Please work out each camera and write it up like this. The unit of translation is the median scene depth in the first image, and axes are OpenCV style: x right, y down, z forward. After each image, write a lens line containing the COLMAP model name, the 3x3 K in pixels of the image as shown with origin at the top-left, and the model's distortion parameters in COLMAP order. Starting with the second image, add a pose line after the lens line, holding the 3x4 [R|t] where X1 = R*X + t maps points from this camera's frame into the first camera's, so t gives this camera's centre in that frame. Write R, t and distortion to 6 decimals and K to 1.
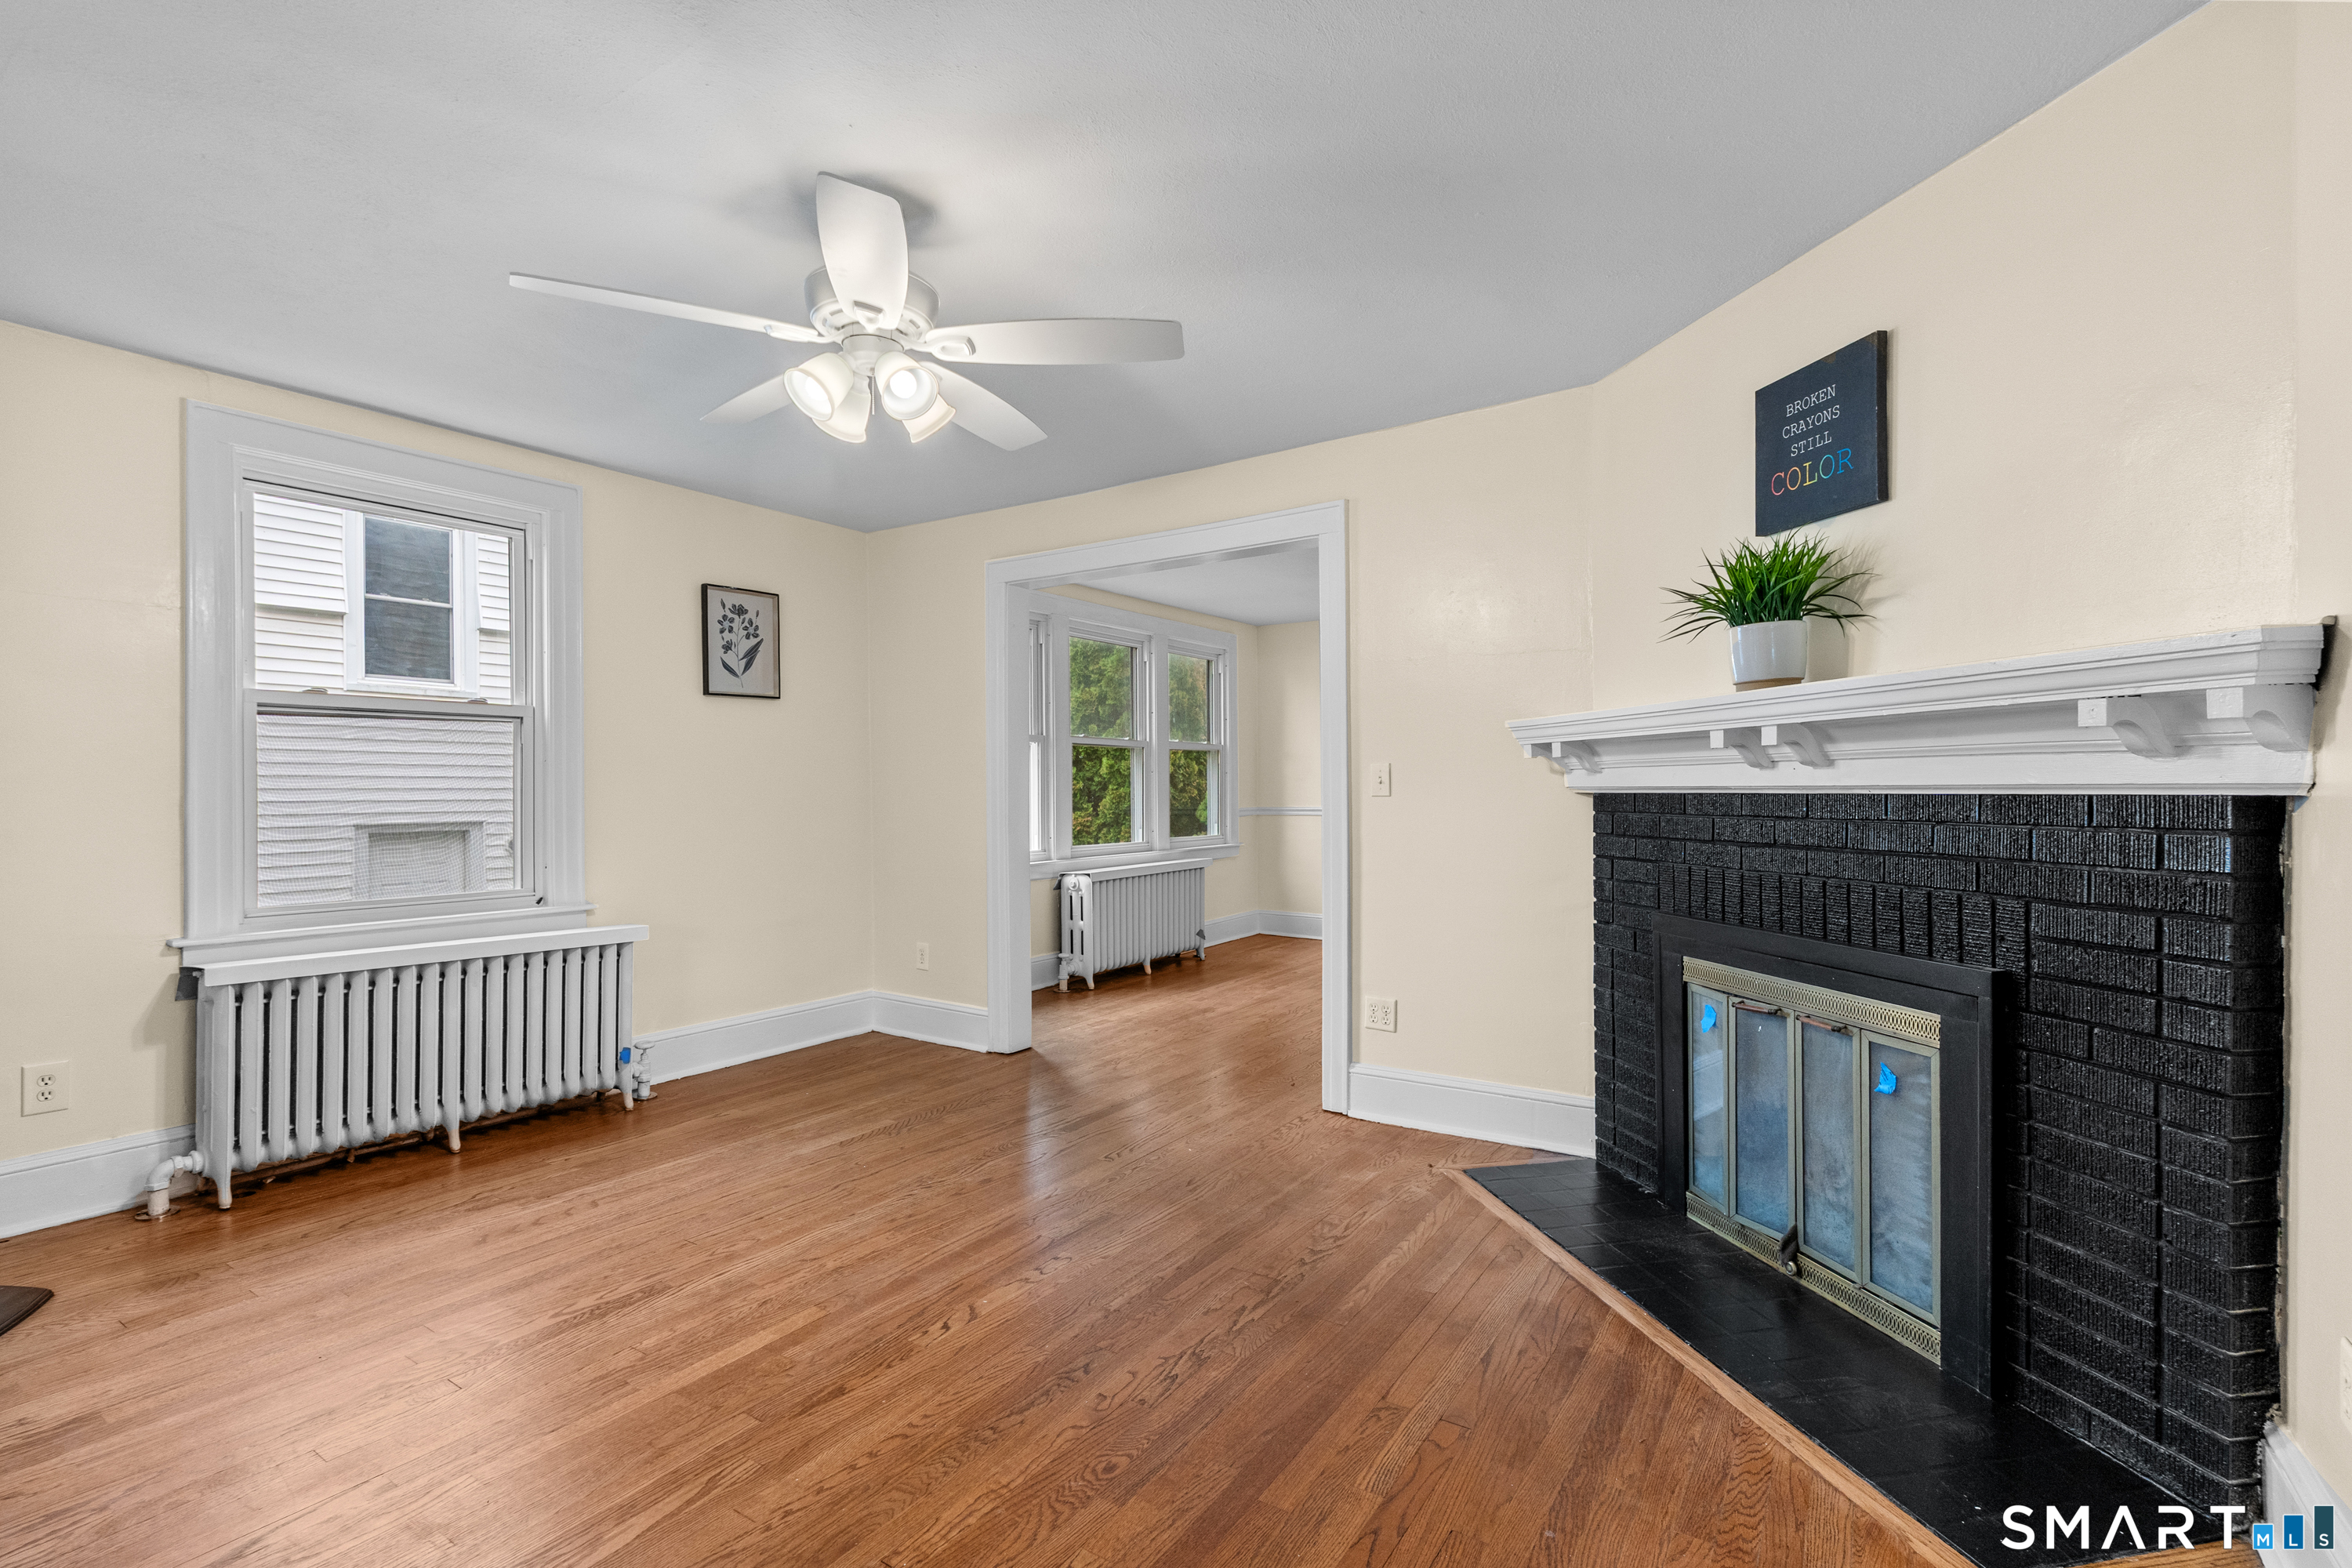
lens RADIAL K [[1071.1, 0, 1176.0], [0, 1071.1, 784.0], [0, 0, 1]] dist [-0.003759, 0.000469]
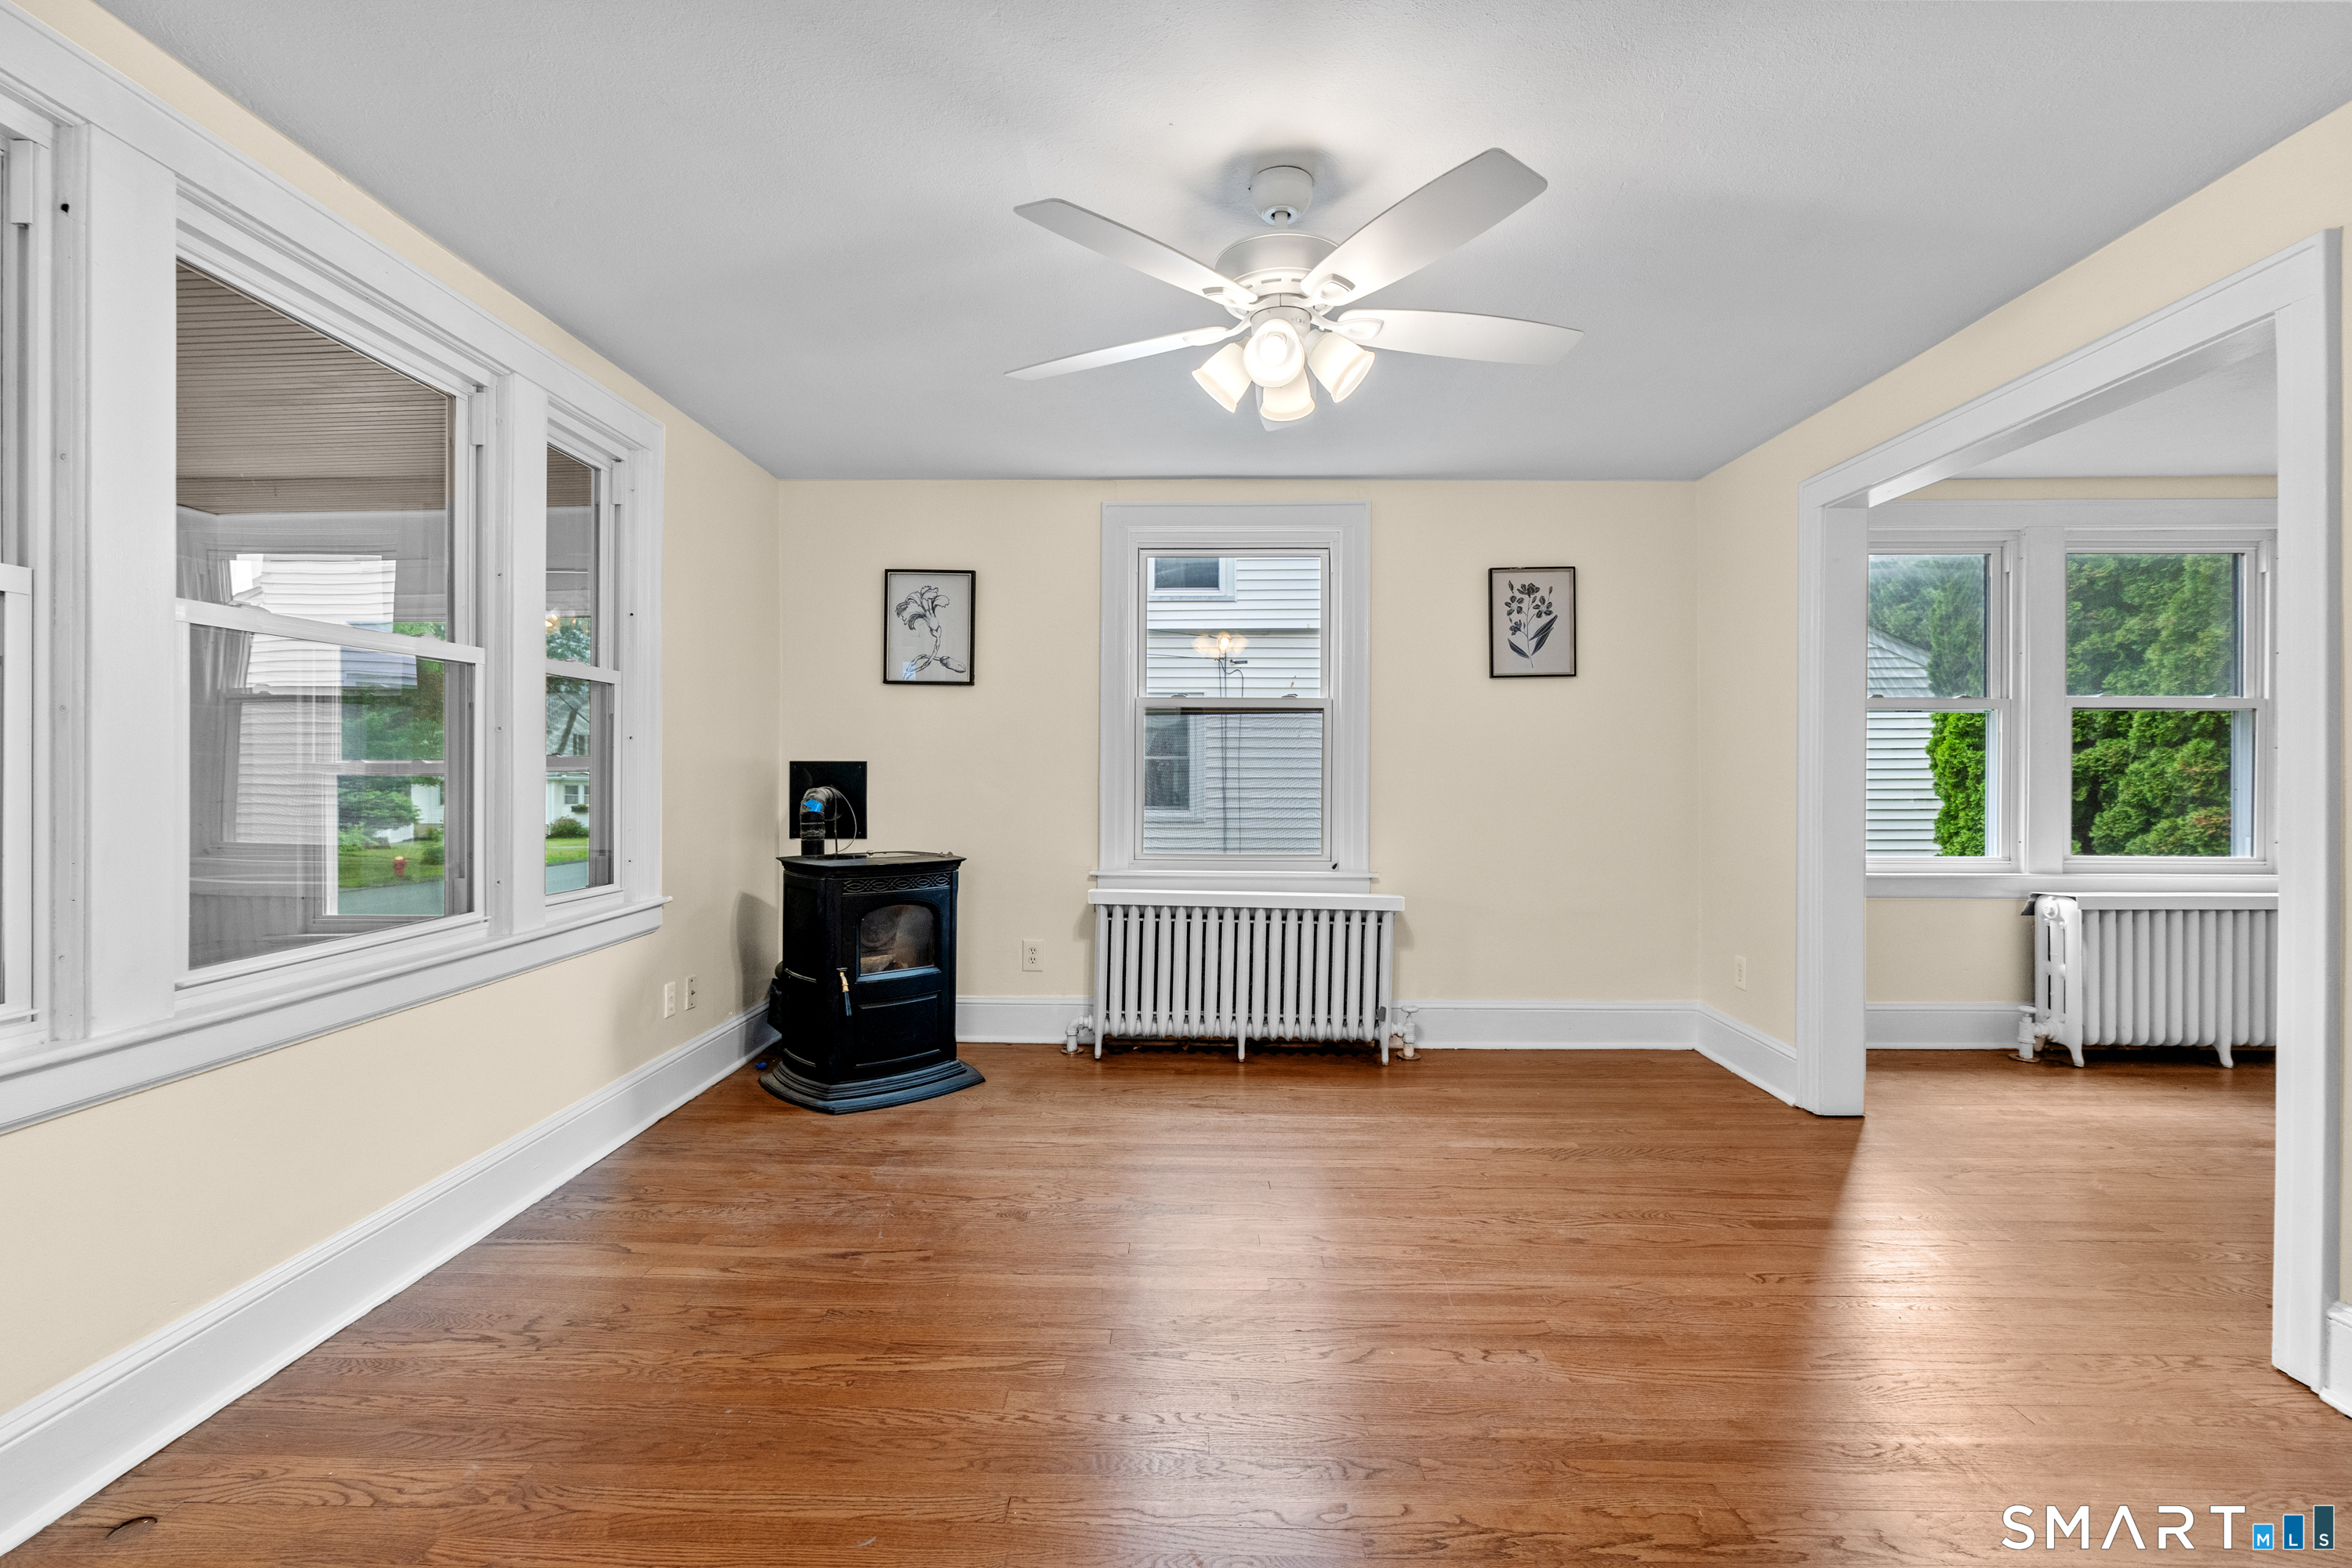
lens RADIAL K [[1060.7, 0, 1159.4], [0, 1060.7, 773.5], [0, 0, 1]] dist [-0.012592, 0.006041]
pose [[0.535473, 0.009533, -0.844498, 0.268582], [-0.001345, 0.999945, 0.010435, -0.003254], [0.844551, -0.004452, 0.535456, 0.219707]]
